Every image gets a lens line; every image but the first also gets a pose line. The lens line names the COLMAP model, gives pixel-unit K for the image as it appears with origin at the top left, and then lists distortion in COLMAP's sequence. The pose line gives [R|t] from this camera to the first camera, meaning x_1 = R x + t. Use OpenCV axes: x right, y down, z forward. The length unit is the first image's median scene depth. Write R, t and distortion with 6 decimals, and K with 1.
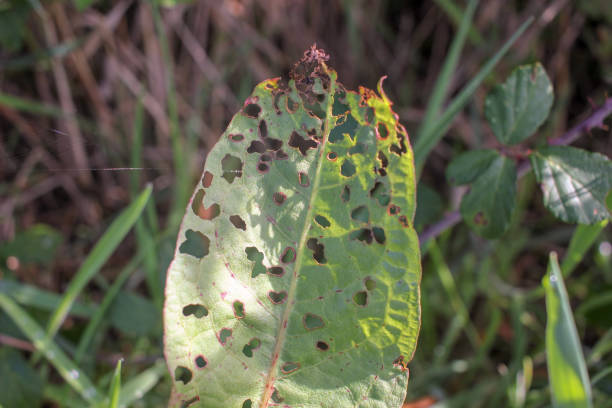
lens RADIAL K [[603.9, 0, 306.0], [0, 603.9, 204.0], [0, 0, 1]] dist [-0.141366, 0.002241]
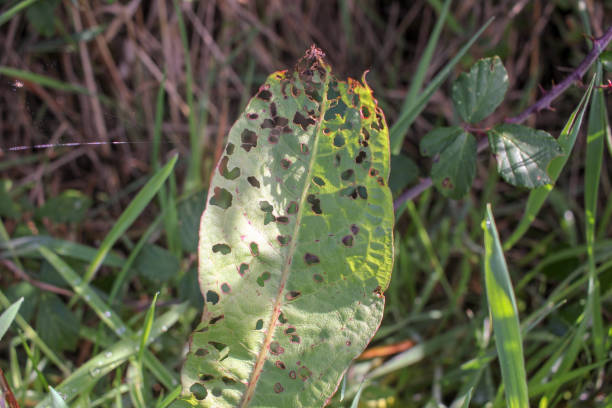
lens RADIAL K [[603.9, 0, 306.0], [0, 603.9, 204.0], [0, 0, 1]] dist [-0.141366, 0.002241]
pose [[0.999902, 0.005611, 0.012802, -0.016500], [-0.006161, 0.999044, 0.043287, 0.020535], [-0.012546, -0.043361, 0.998981, -0.291151]]
